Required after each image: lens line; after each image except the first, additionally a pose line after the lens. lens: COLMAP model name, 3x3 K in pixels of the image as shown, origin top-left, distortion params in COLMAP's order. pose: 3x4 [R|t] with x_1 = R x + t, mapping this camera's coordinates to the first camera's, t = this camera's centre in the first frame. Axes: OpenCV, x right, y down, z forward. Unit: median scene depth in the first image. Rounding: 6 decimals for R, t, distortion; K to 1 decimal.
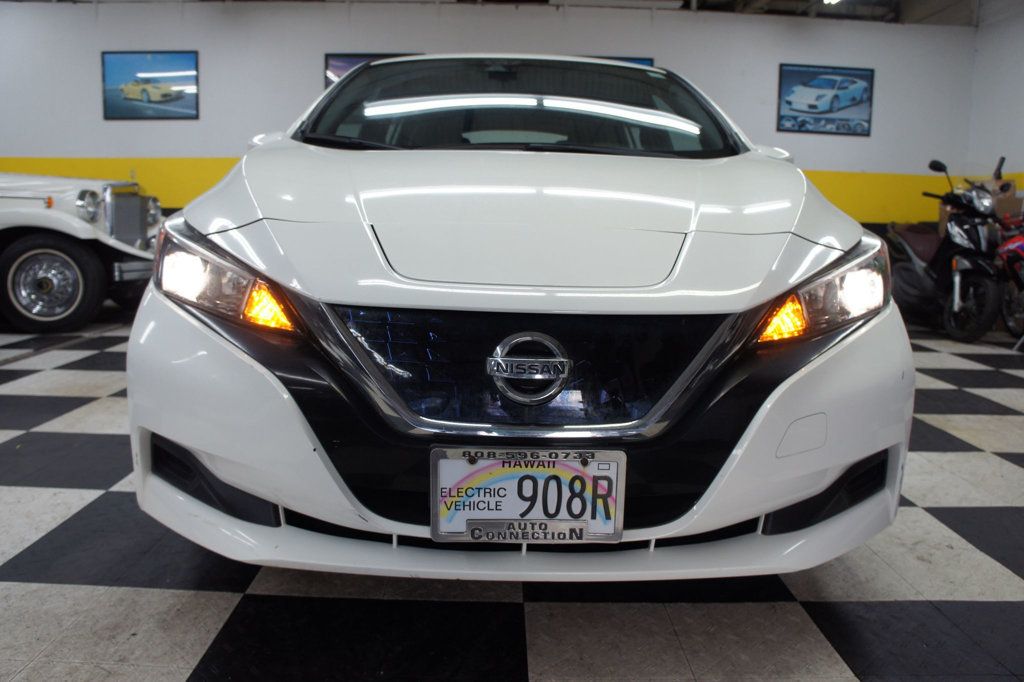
lens RADIAL K [[800.5, 0, 512.0], [0, 800.5, 341.0], [0, 0, 1]] dist [-0.173631, 0.118653]
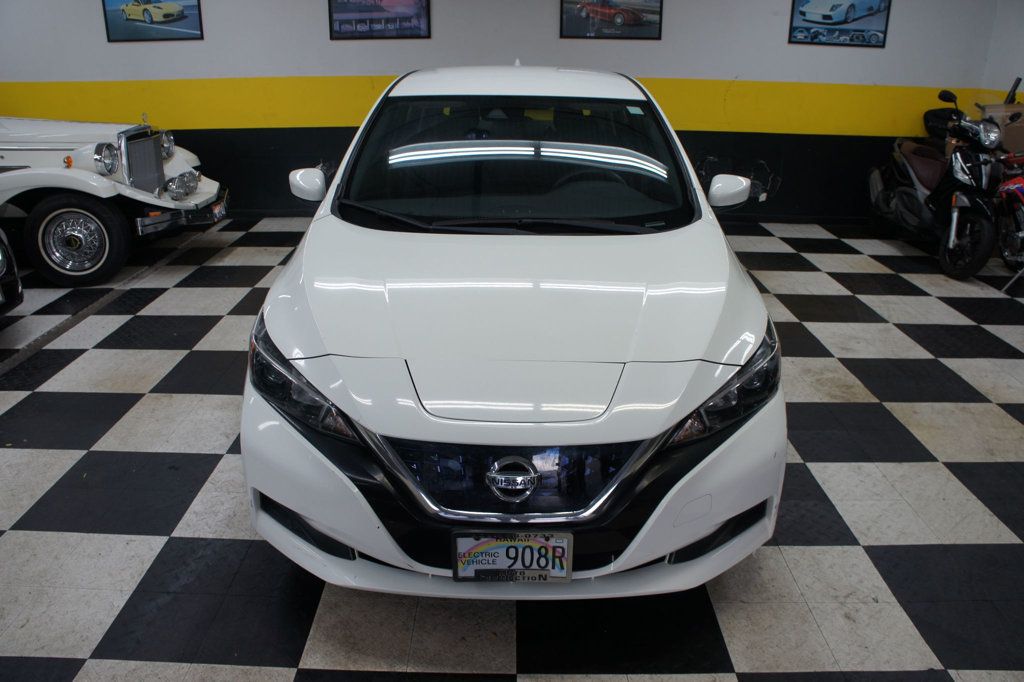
lens RADIAL K [[853.2, 0, 493.5], [0, 853.2, 340.1], [0, 0, 1]] dist [-0.197099, 0.137847]
pose [[0.999479, -0.004217, -0.031994, 0.036020], [0.008855, 0.989211, 0.146227, -0.463575], [0.031032, -0.146434, 0.988734, -0.593286]]
